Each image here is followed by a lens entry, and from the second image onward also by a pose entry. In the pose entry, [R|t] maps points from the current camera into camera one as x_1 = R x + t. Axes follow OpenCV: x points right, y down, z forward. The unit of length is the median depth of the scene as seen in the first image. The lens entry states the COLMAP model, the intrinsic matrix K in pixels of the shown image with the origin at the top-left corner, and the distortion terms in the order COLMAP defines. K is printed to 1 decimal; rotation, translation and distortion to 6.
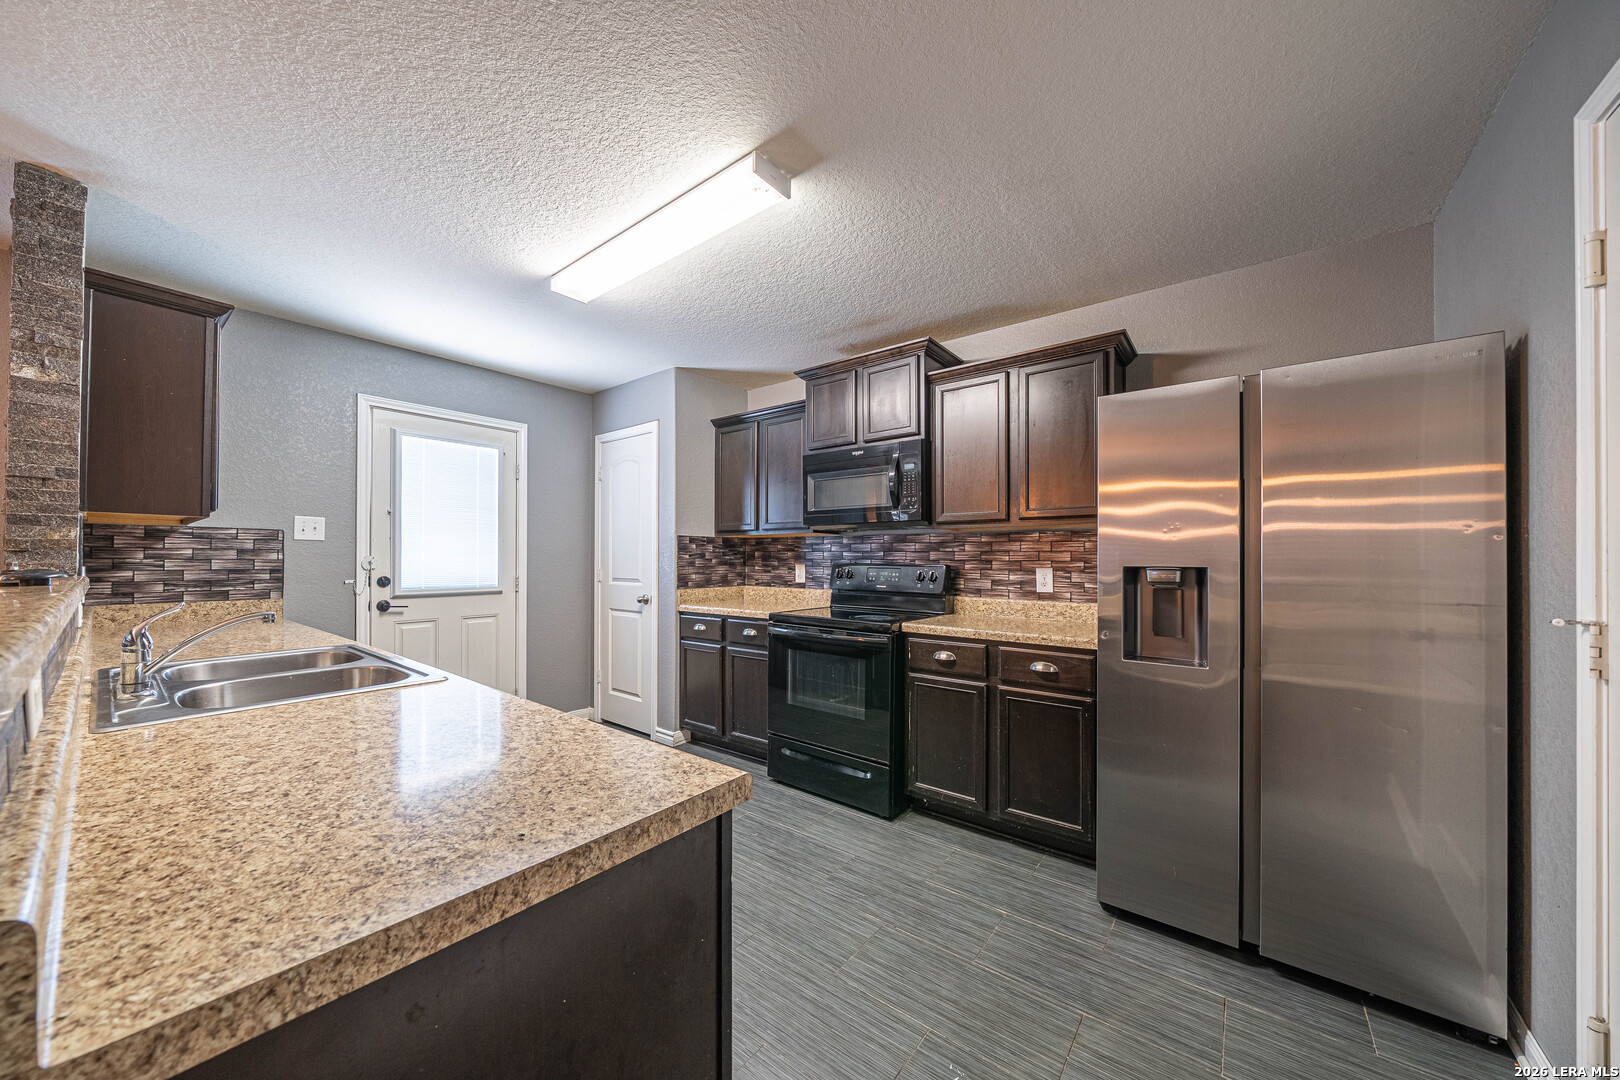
lens RADIAL K [[563.7, 0, 803.7], [0, 563.7, 552.3], [0, 0, 1]] dist [-0.000308, -0.000077]
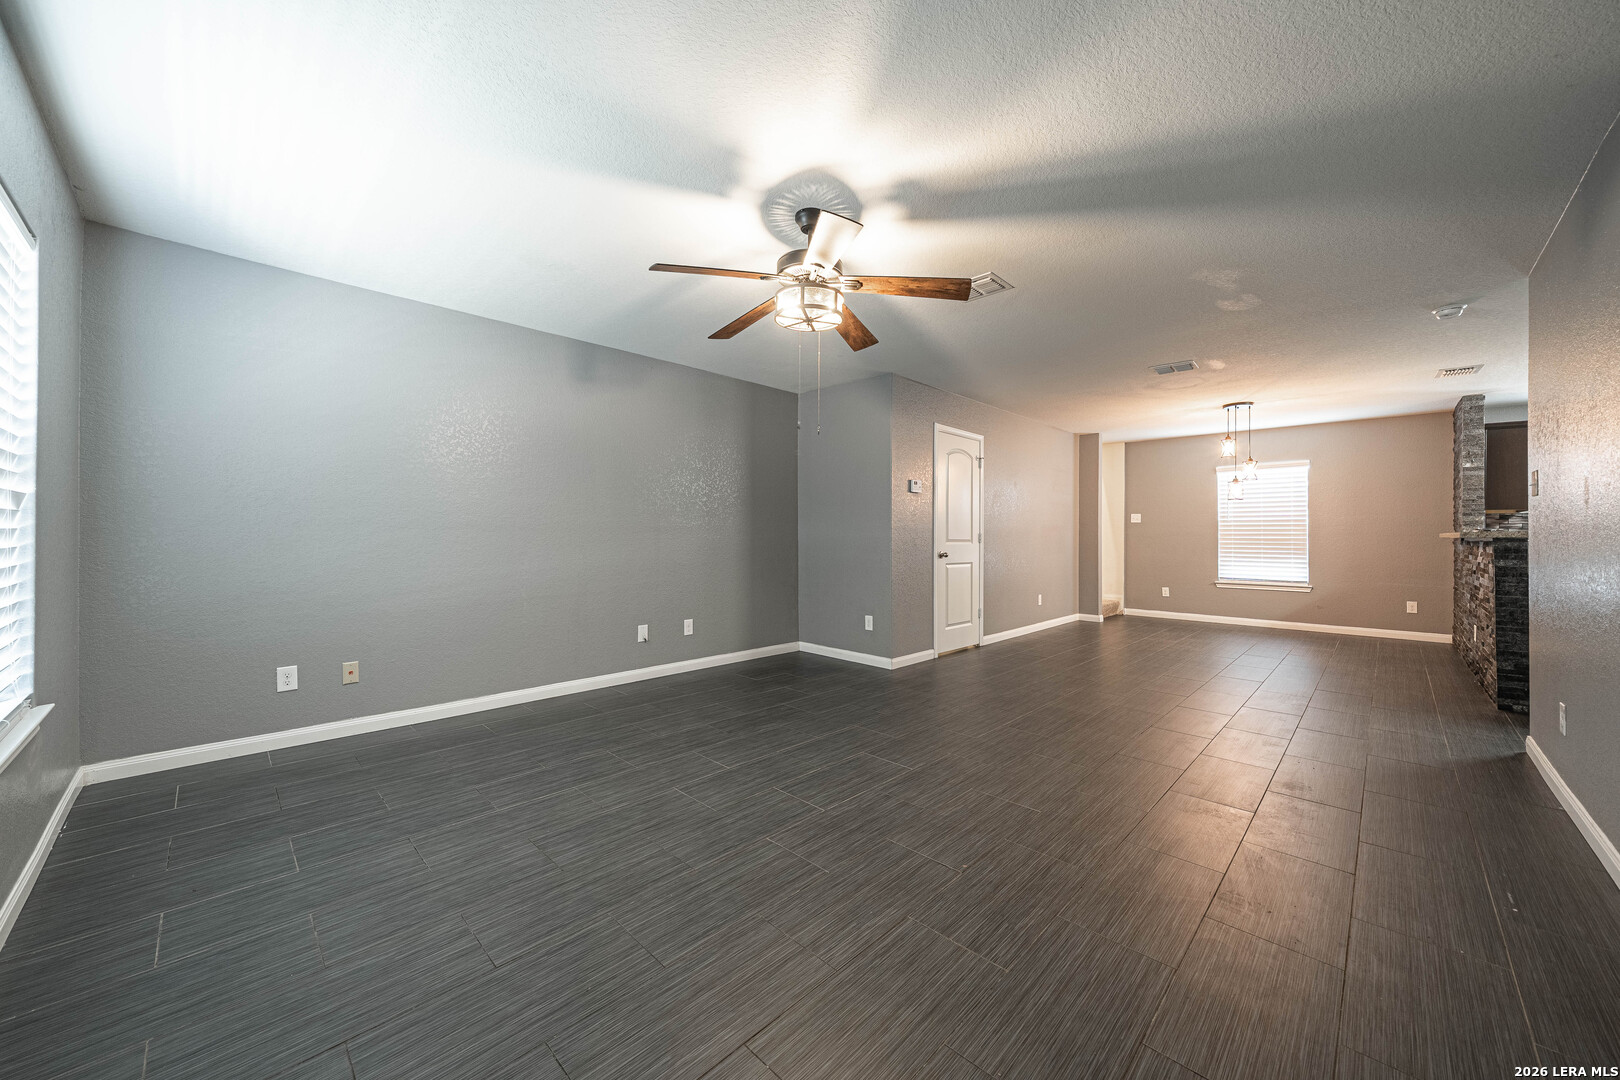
lens RADIAL K [[591.7, 0, 804.1], [0, 591.7, 530.9], [0, 0, 1]] dist [-0.004682, 0.000117]
pose [[-0.110756, -0.010840, -0.993788, 1.105016], [0.003719, 0.999929, -0.011322, 0.028066], [0.993841, -0.004950, -0.110708, -1.127587]]
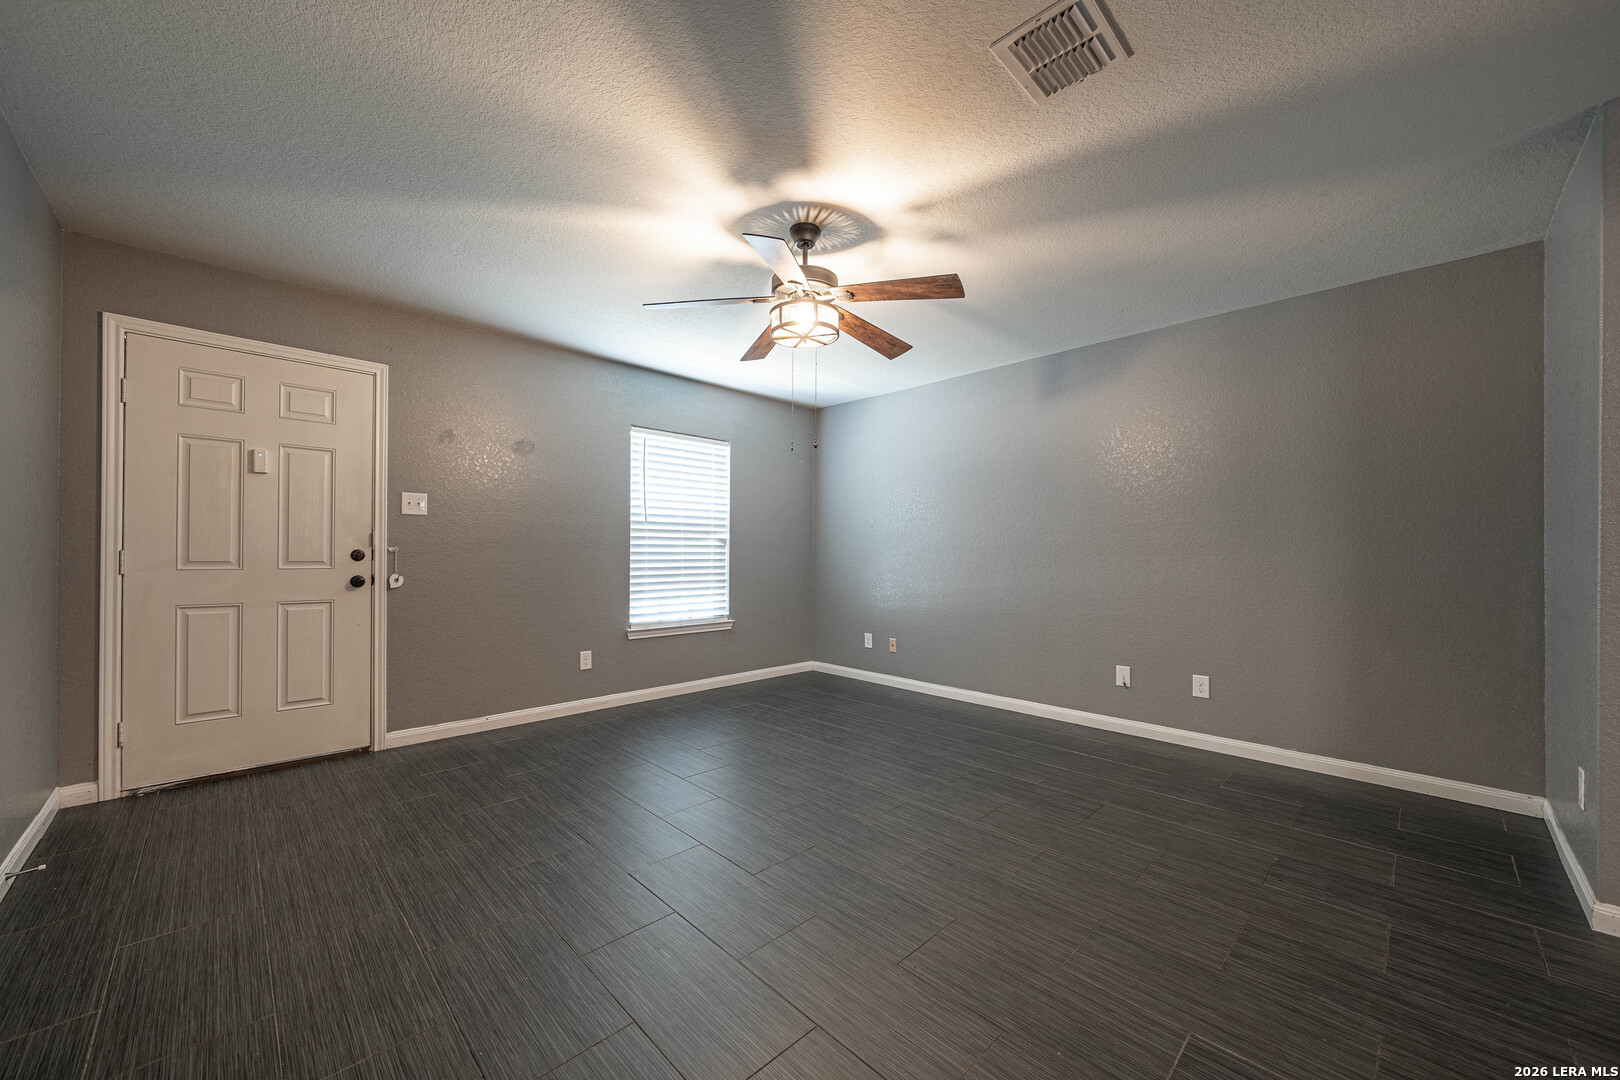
lens RADIAL K [[607.0, 0, 802.5], [0, 607.0, 552.7], [0, 0, 1]] dist [-0.001000, -0.000194]
pose [[-0.990827, -0.007599, 0.134922, 0.284939], [-0.008871, 0.999922, -0.008827, 0.030100], [-0.134844, -0.009942, -0.990817, -0.469045]]
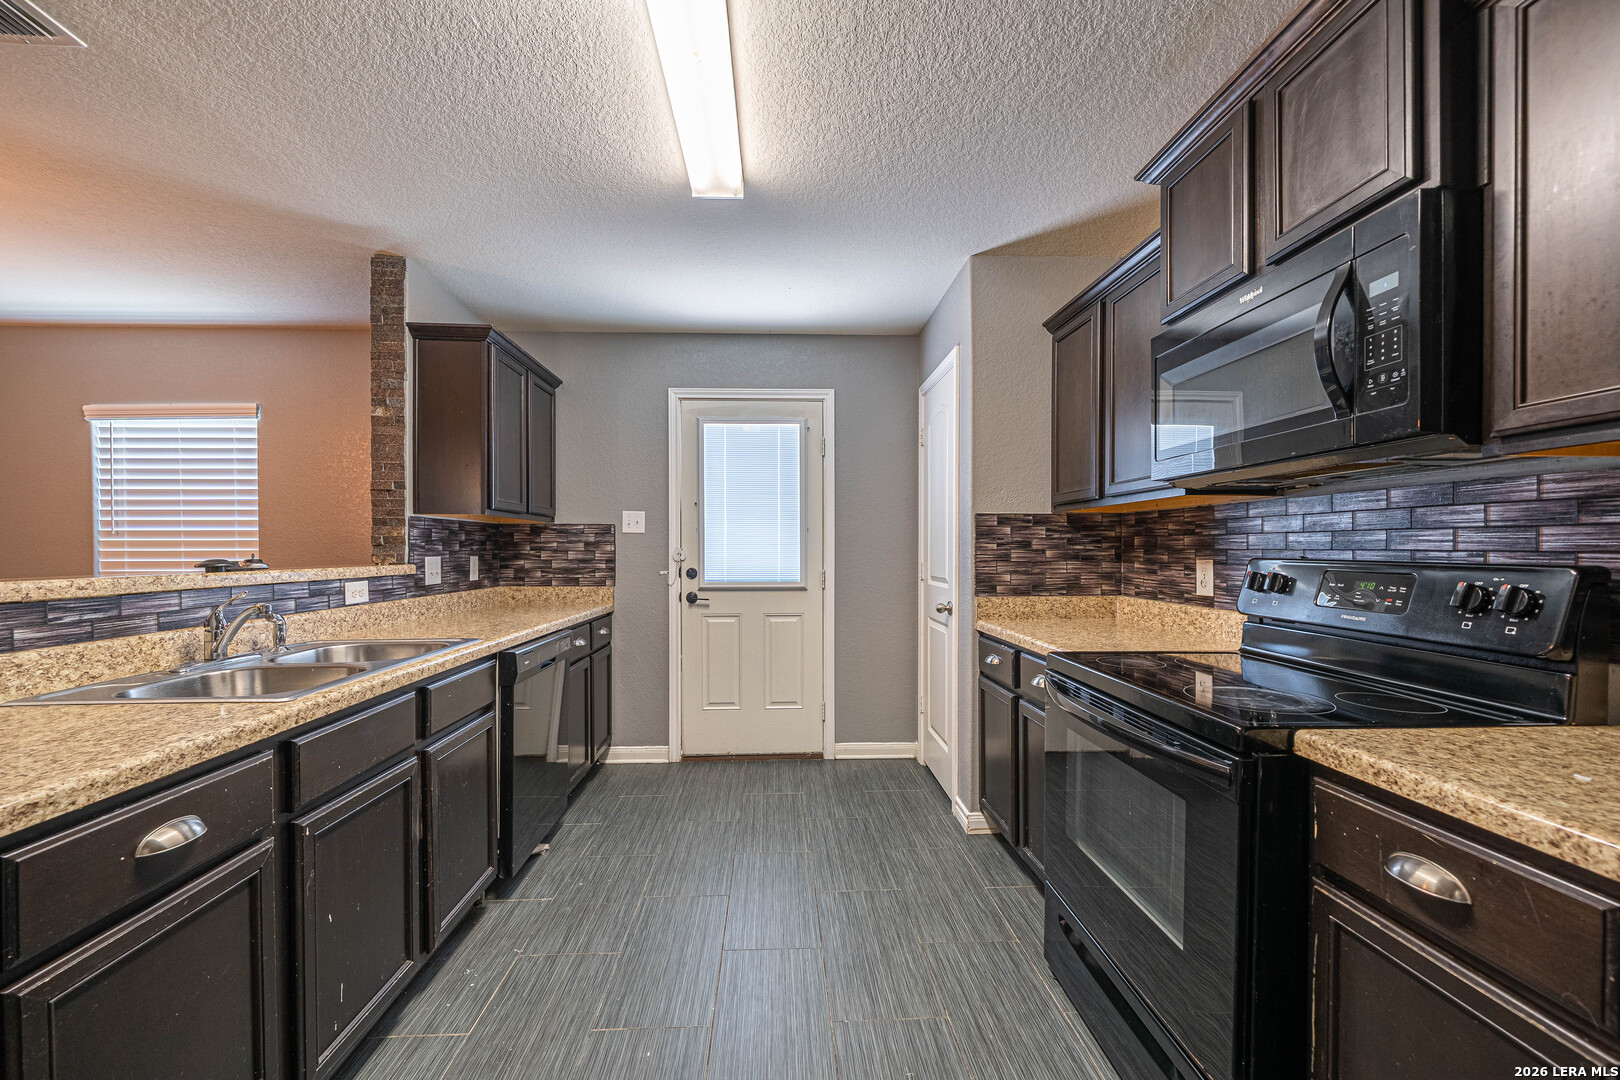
lens RADIAL K [[629.9, 0, 803.3], [0, 629.9, 553.1], [0, 0, 1]] dist [-0.001763, -0.000133]
pose [[0.650889, 0.001840, -0.759171, 0.216132], [0.010507, 0.999879, 0.011432, 0.005488], [0.759101, -0.015418, 0.650791, 0.407121]]
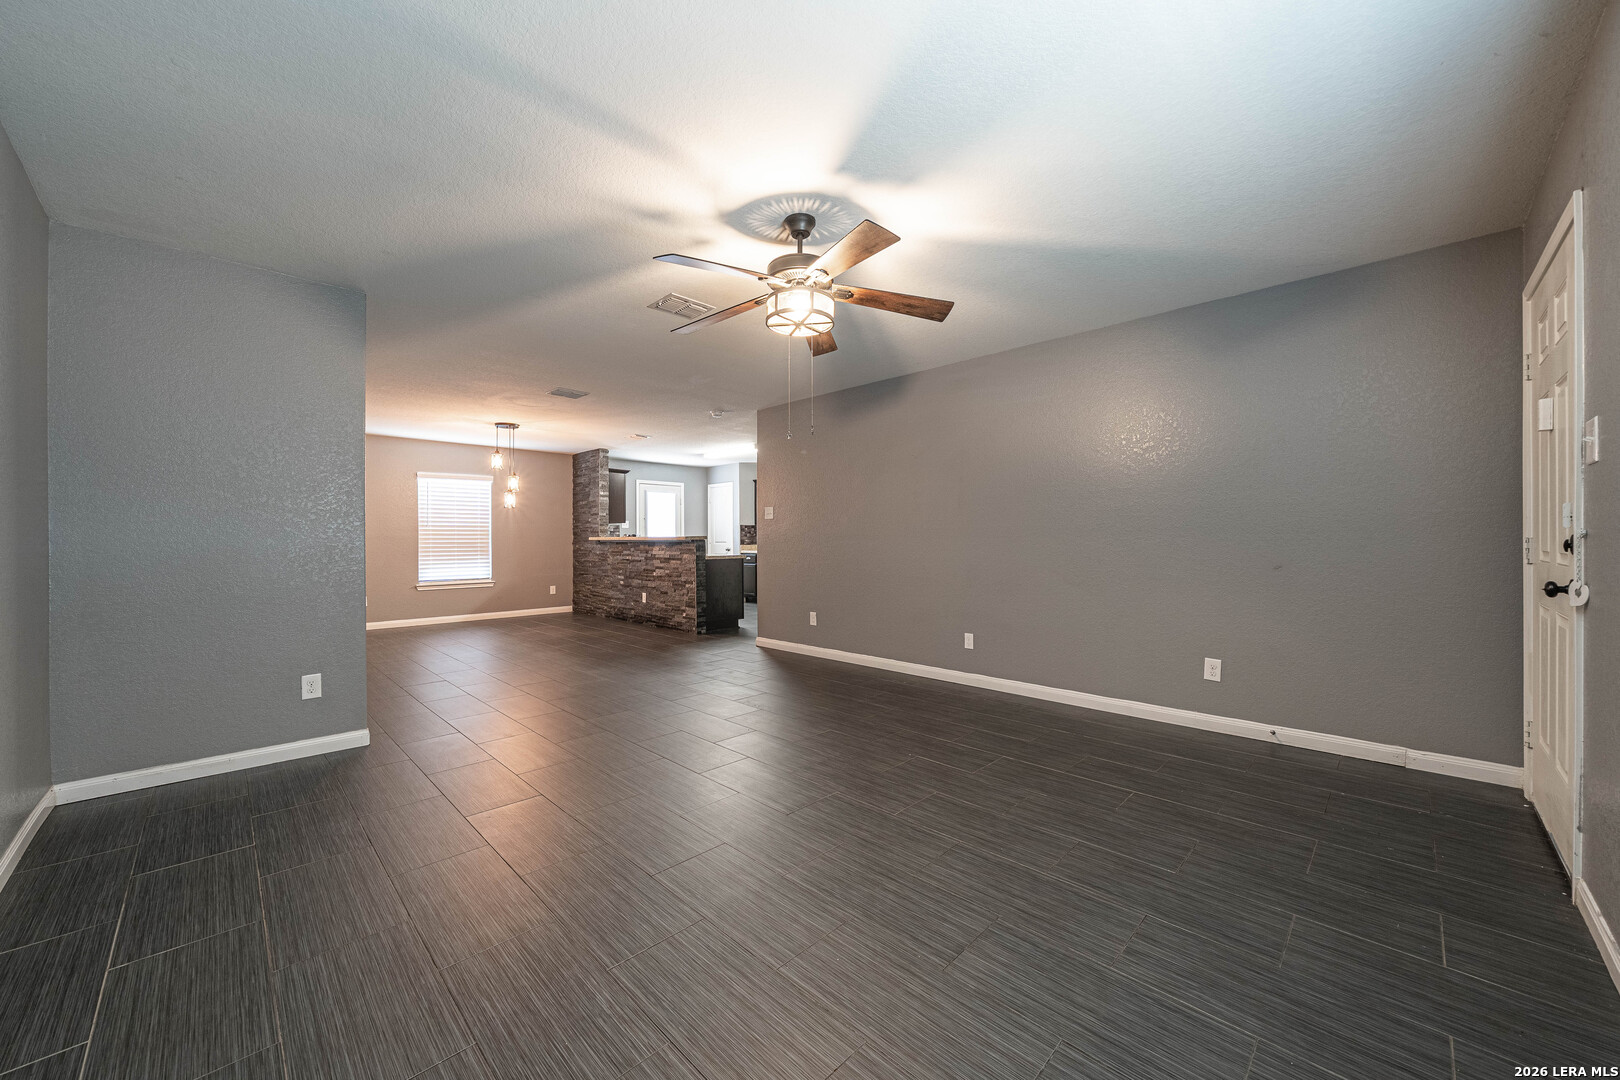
lens RADIAL K [[597.5, 0, 810.0], [0, 597.5, 540.0], [0, 0, 1]] dist [-0.000256, -0.000191]
pose [[0.993077, -0.007246, -0.117237, 0.475129], [0.008513, 0.999911, 0.010307, 0.016417], [0.117152, -0.011234, 0.993050, -1.934756]]
